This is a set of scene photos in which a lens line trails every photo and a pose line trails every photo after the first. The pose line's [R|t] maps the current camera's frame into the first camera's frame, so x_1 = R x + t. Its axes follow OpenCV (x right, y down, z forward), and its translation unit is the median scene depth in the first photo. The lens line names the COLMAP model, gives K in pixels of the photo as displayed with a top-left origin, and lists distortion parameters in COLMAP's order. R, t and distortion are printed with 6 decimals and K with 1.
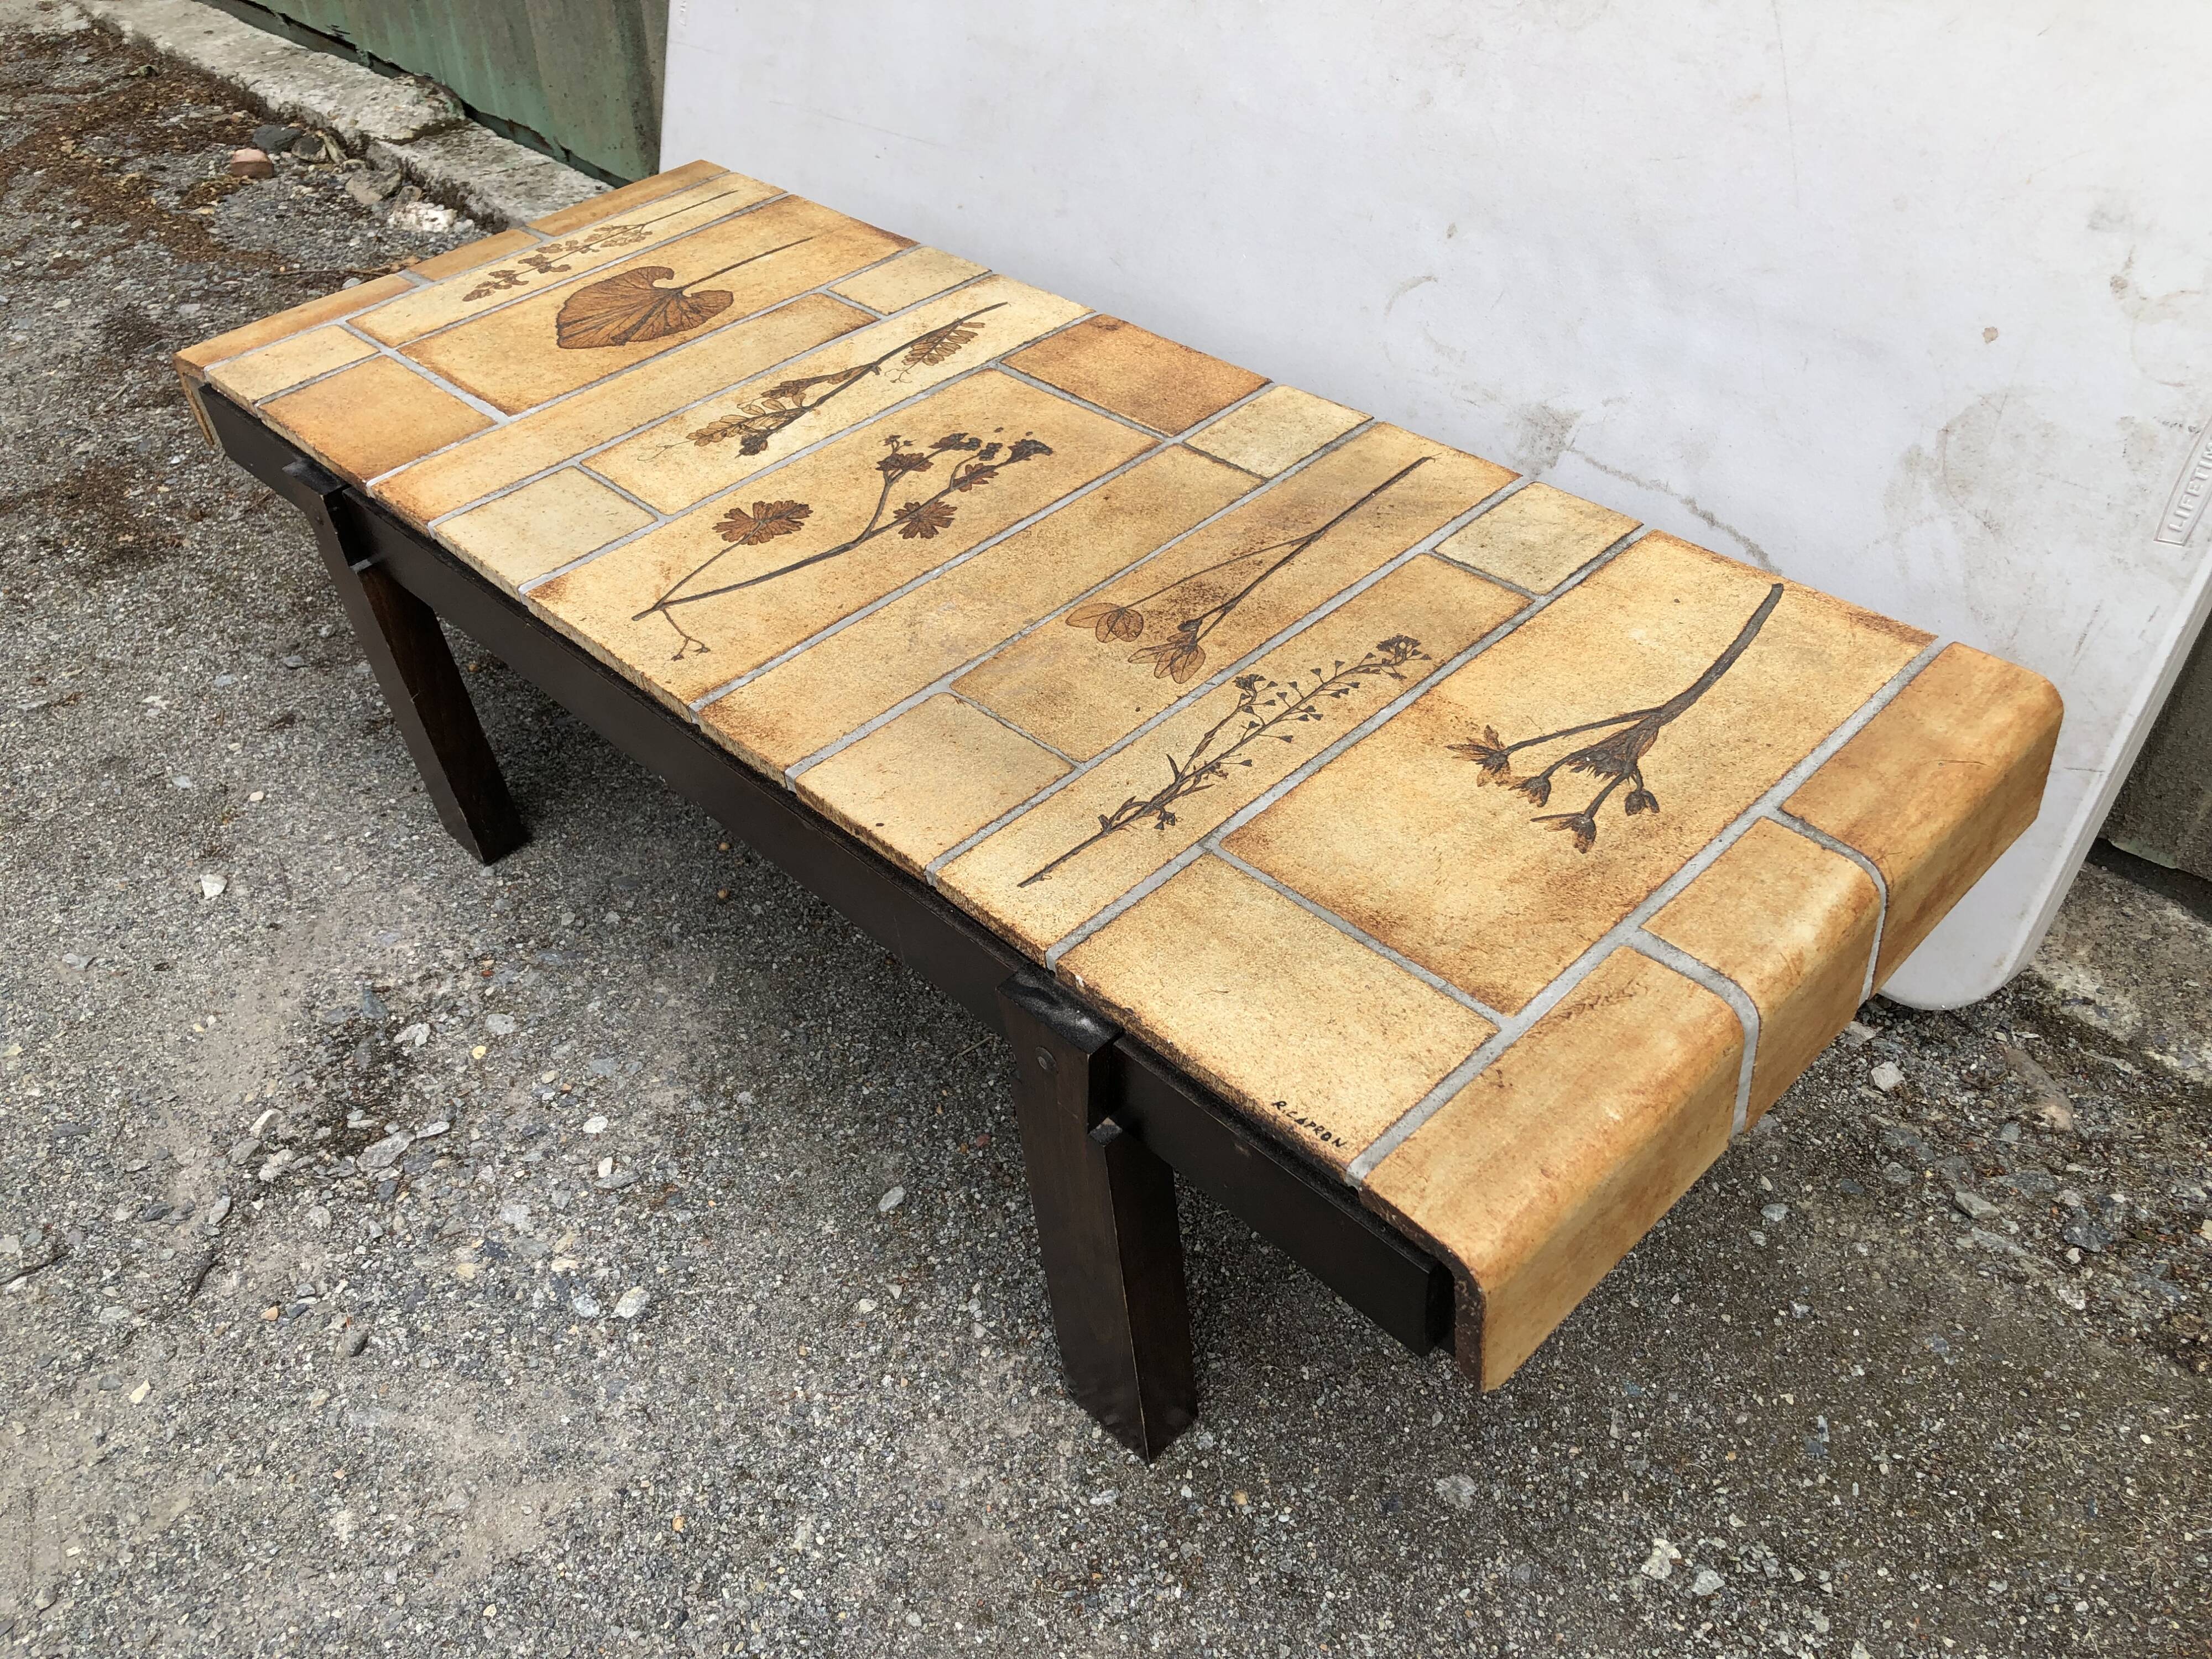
lens RADIAL K [[1827.3, 0, 1101.5], [0, 1827.3, 814.7], [0, 0, 1]] dist [0.017586, -0.015035]
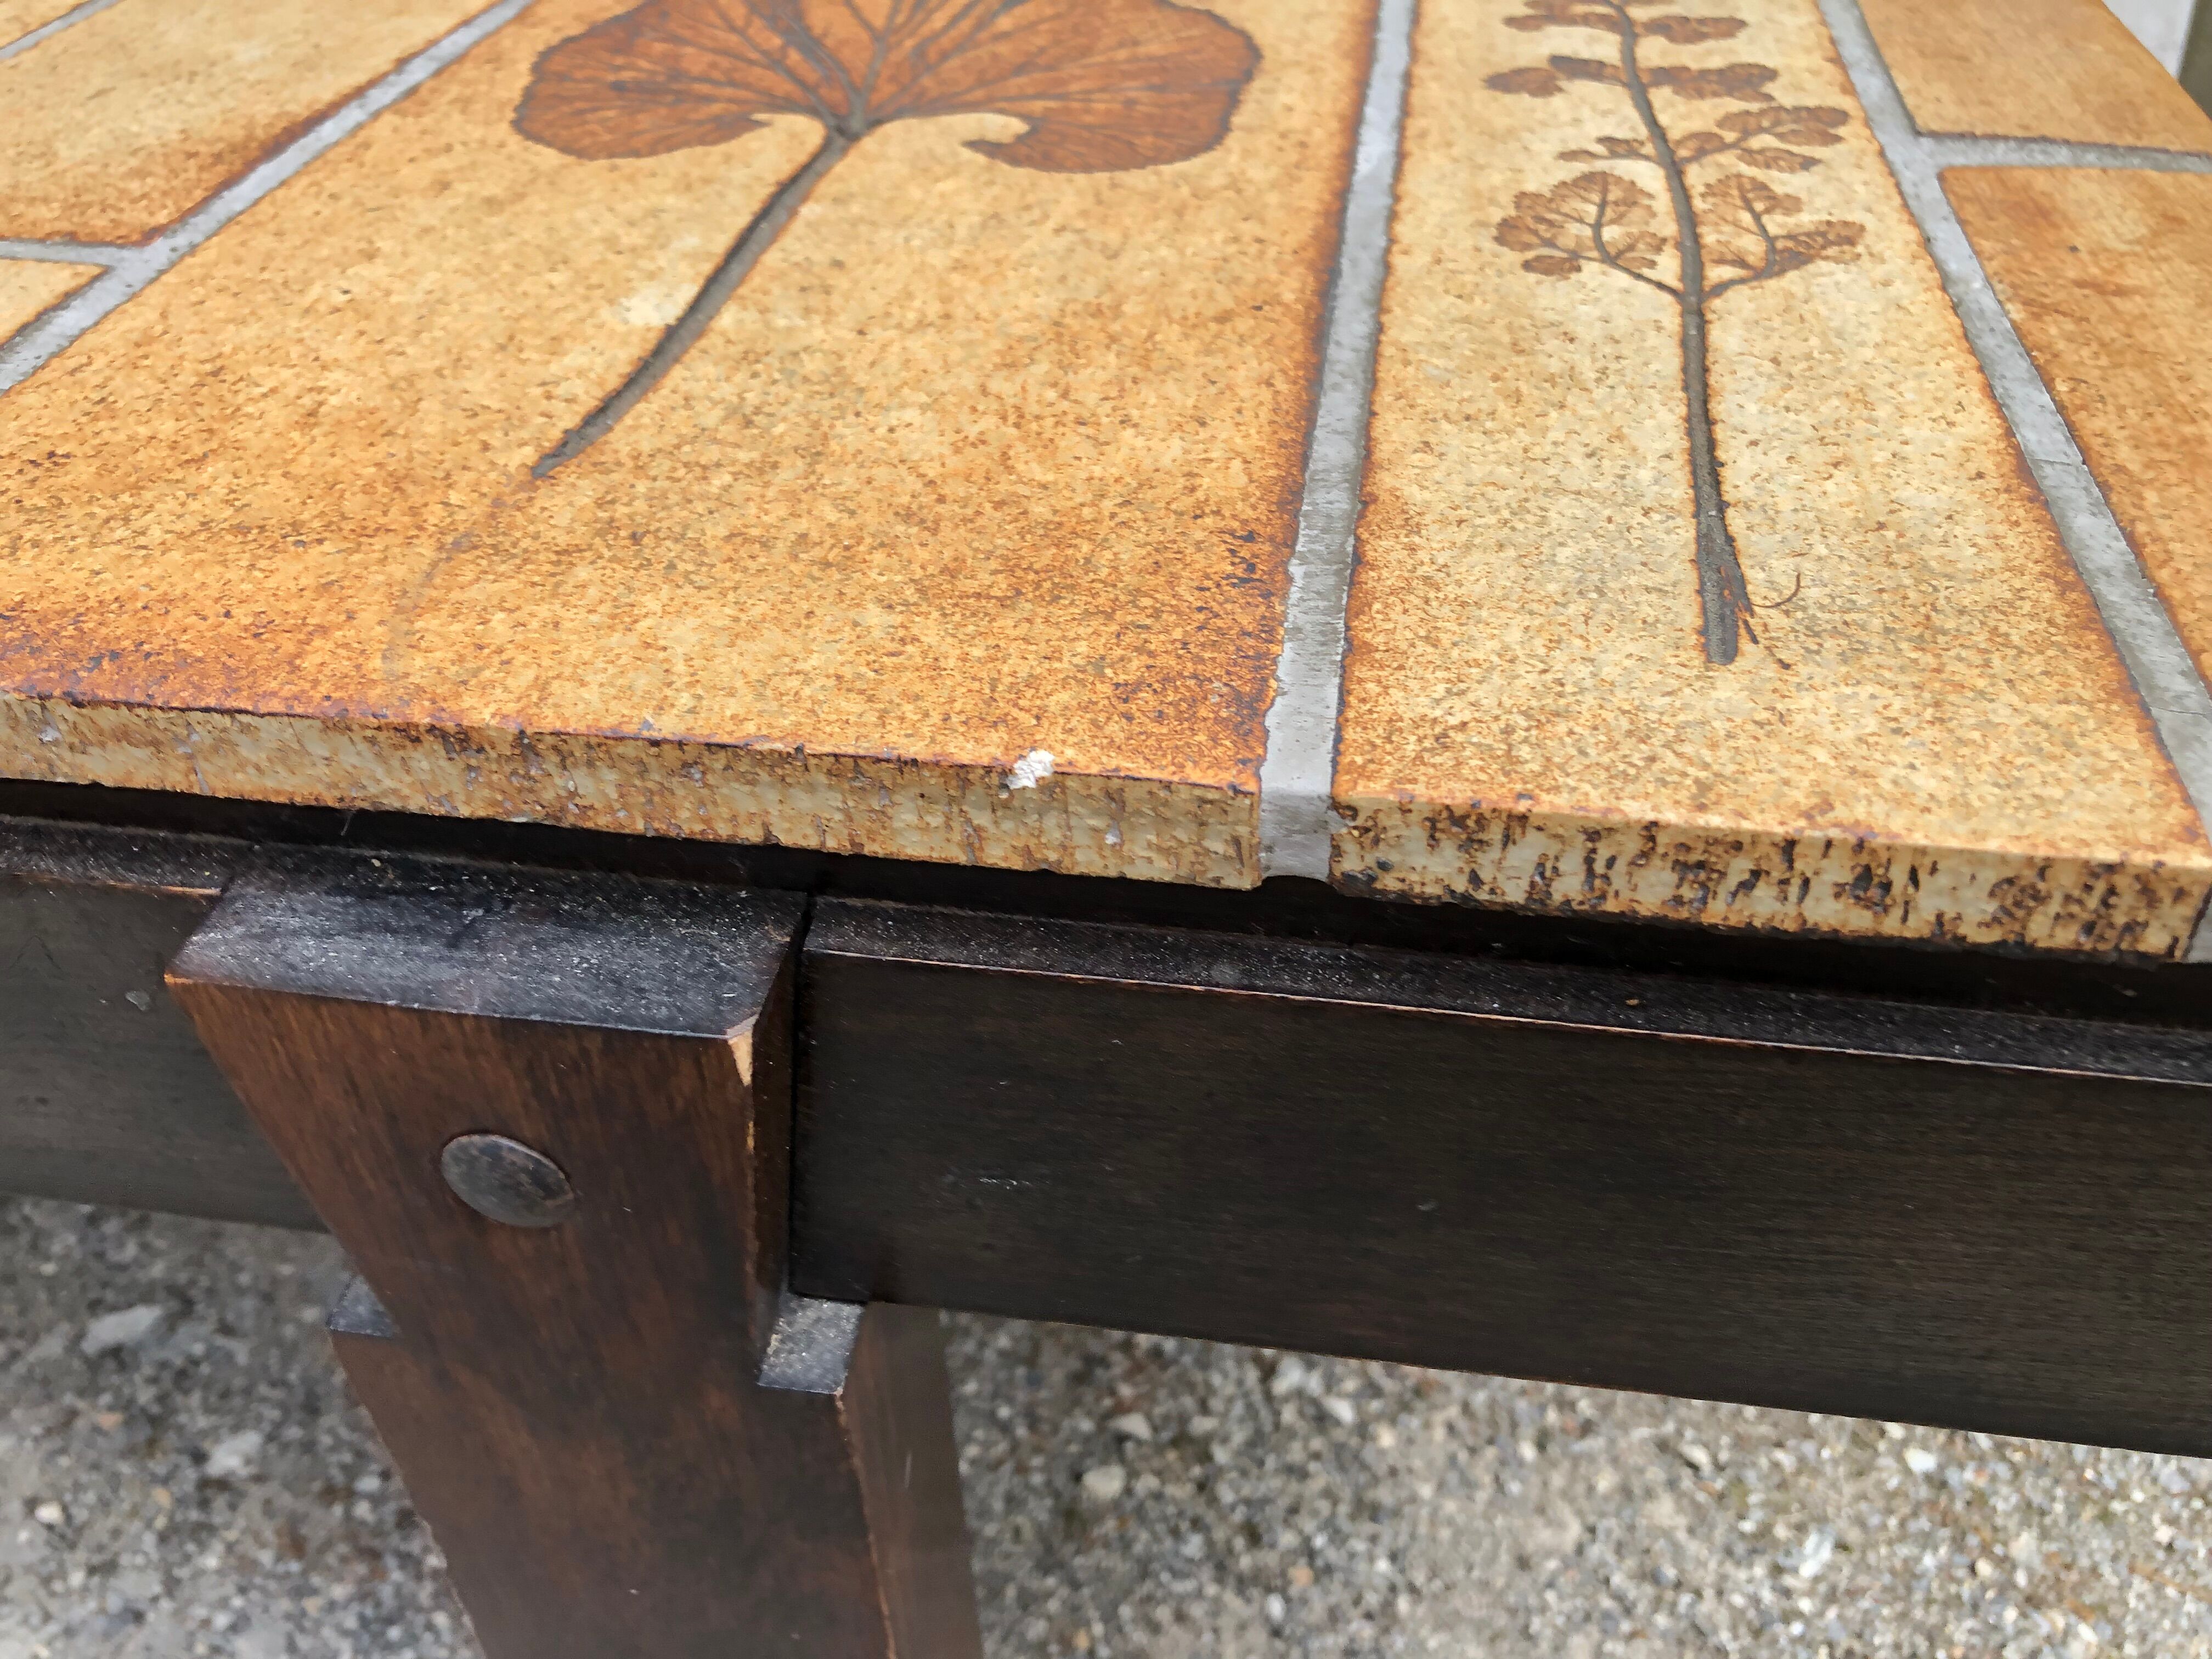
lens RADIAL K [[1852.3, 0, 1116.8], [0, 1852.3, 832.4], [0, 0, 1]] dist [0.007705, 0.001335]
pose [[-0.794334, 0.441556, -0.417206, -0.151859], [-0.338713, 0.248191, 0.907565, -0.585588], [0.504288, 0.862224, -0.047586, 1.344073]]
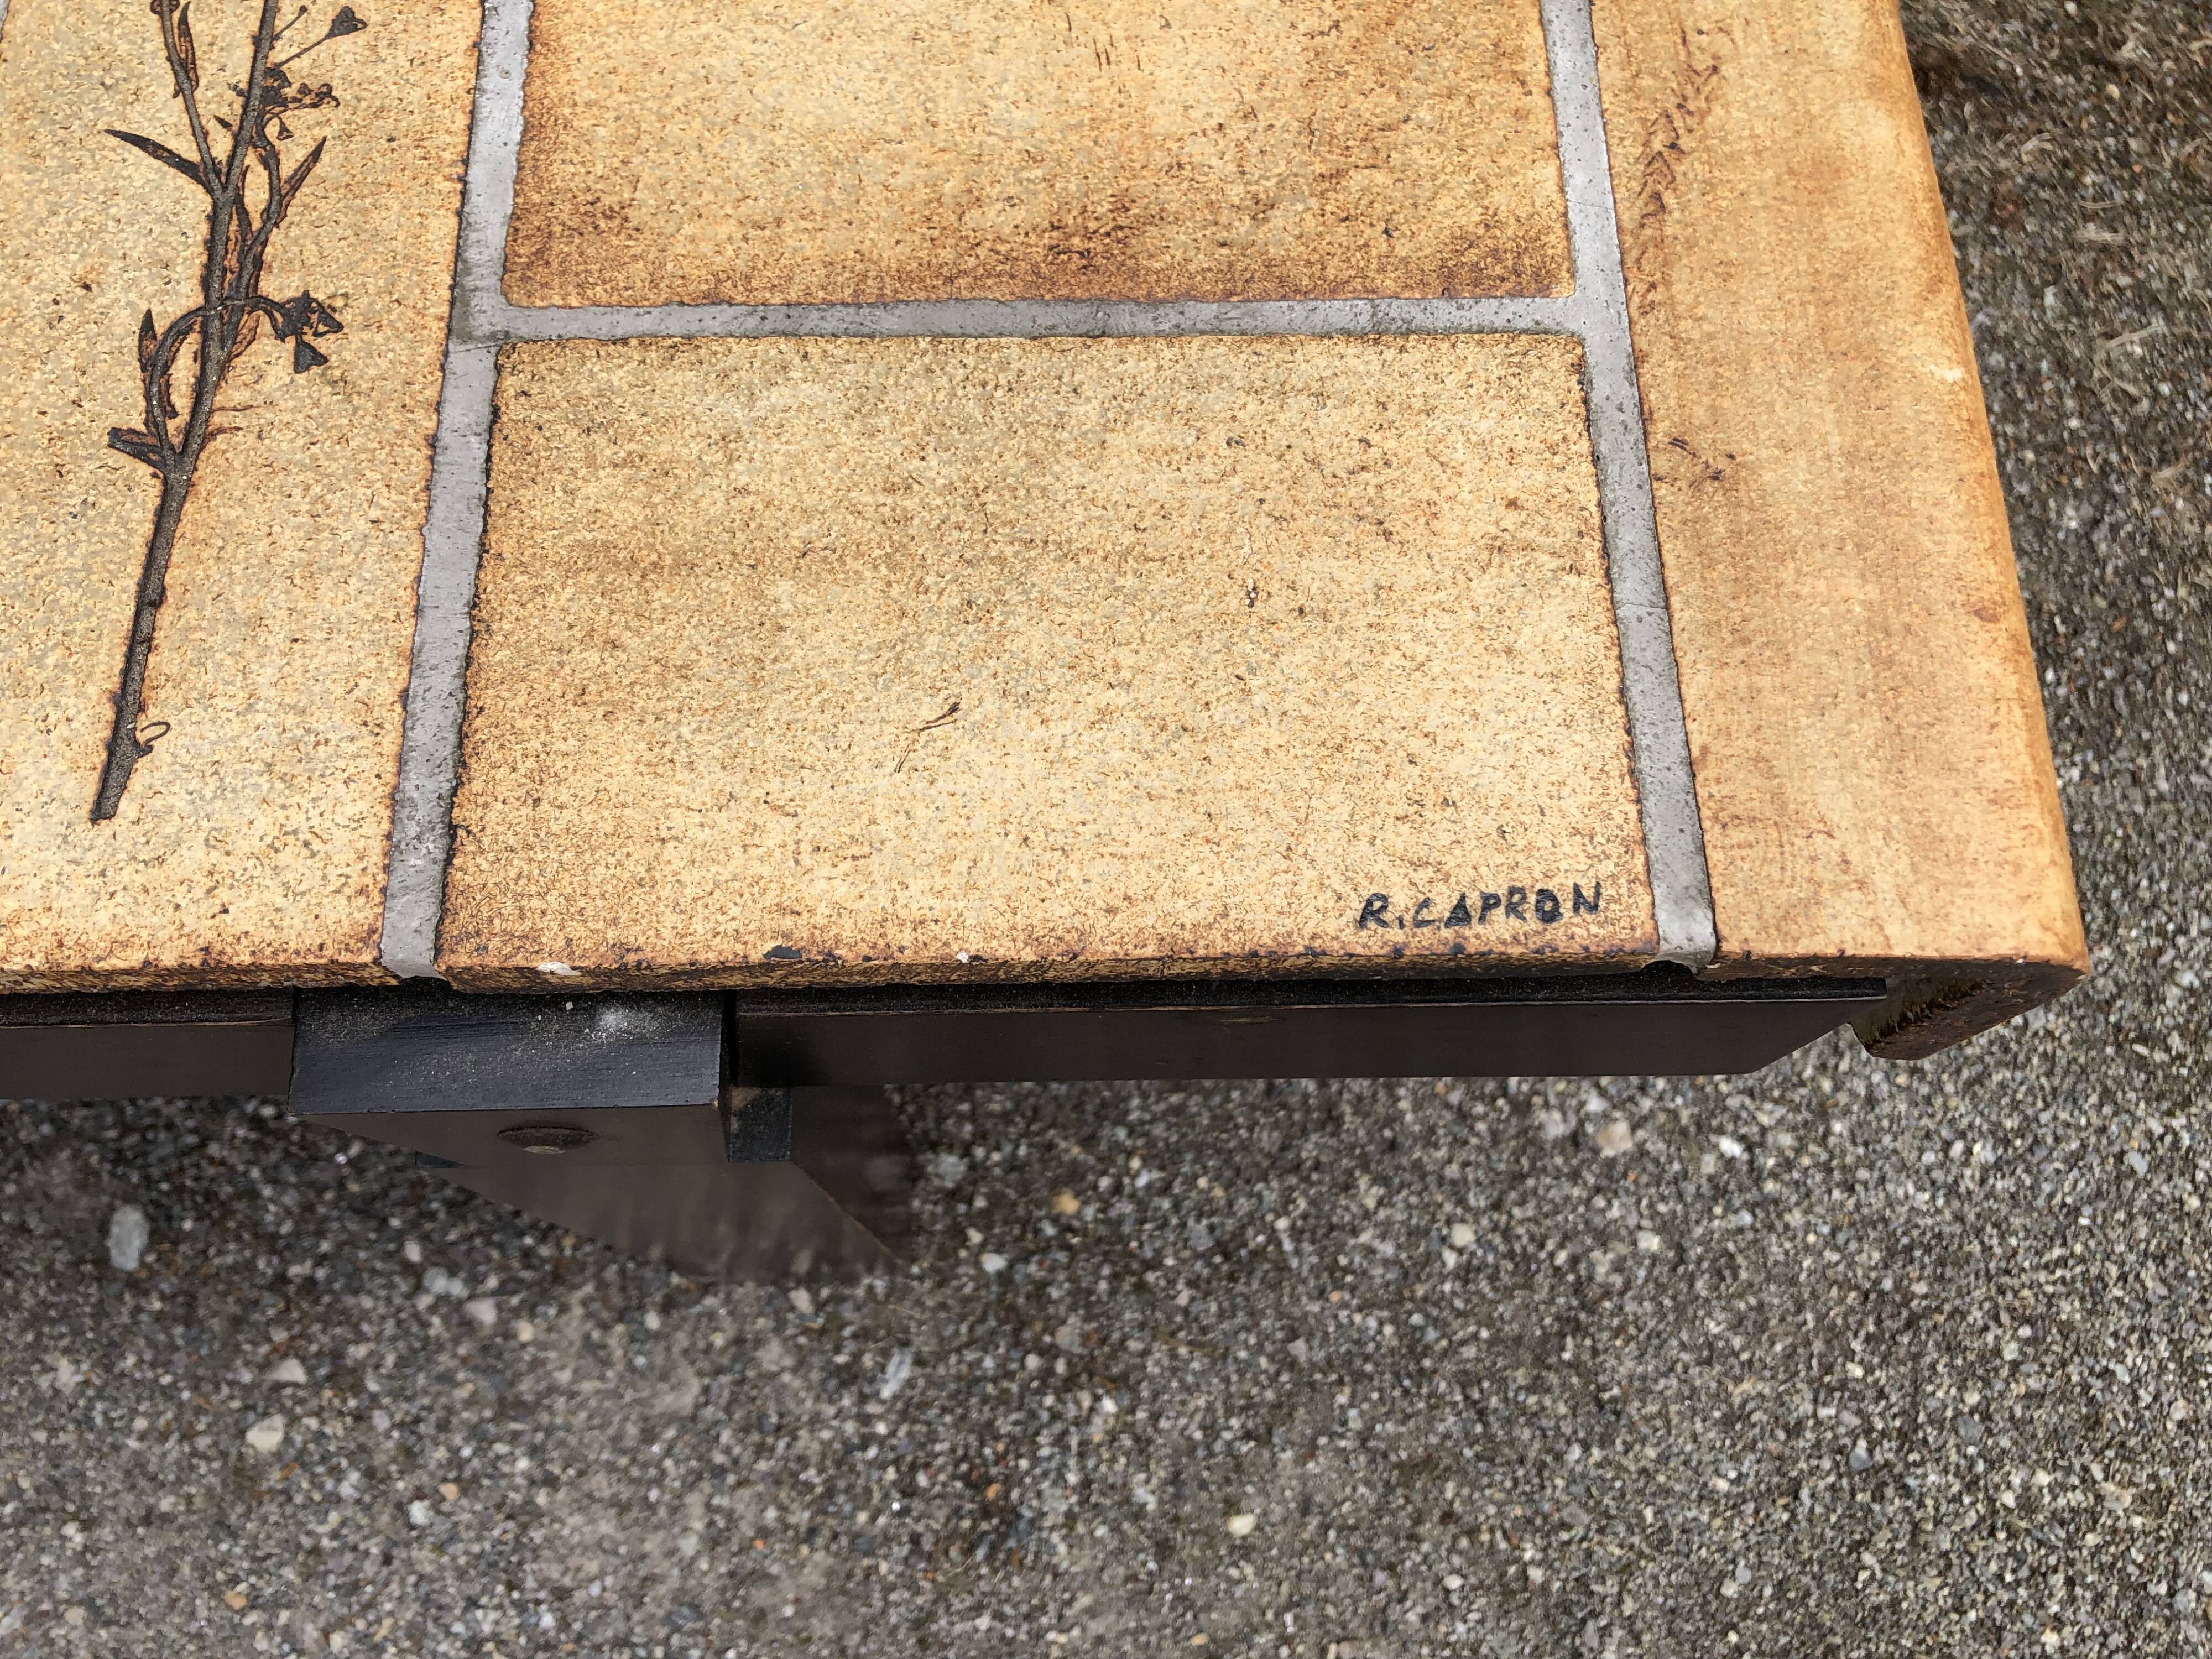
lens RADIAL K [[1855.3, 0, 1098.3], [0, 1855.3, 803.8], [0, 0, 1]] dist [-0.000257, -0.004103]
pose [[0.674775, -0.661267, 0.327727, -0.024670], [0.422289, 0.710127, 0.563376, -0.047455], [-0.605269, -0.241757, 0.758421, 0.499420]]
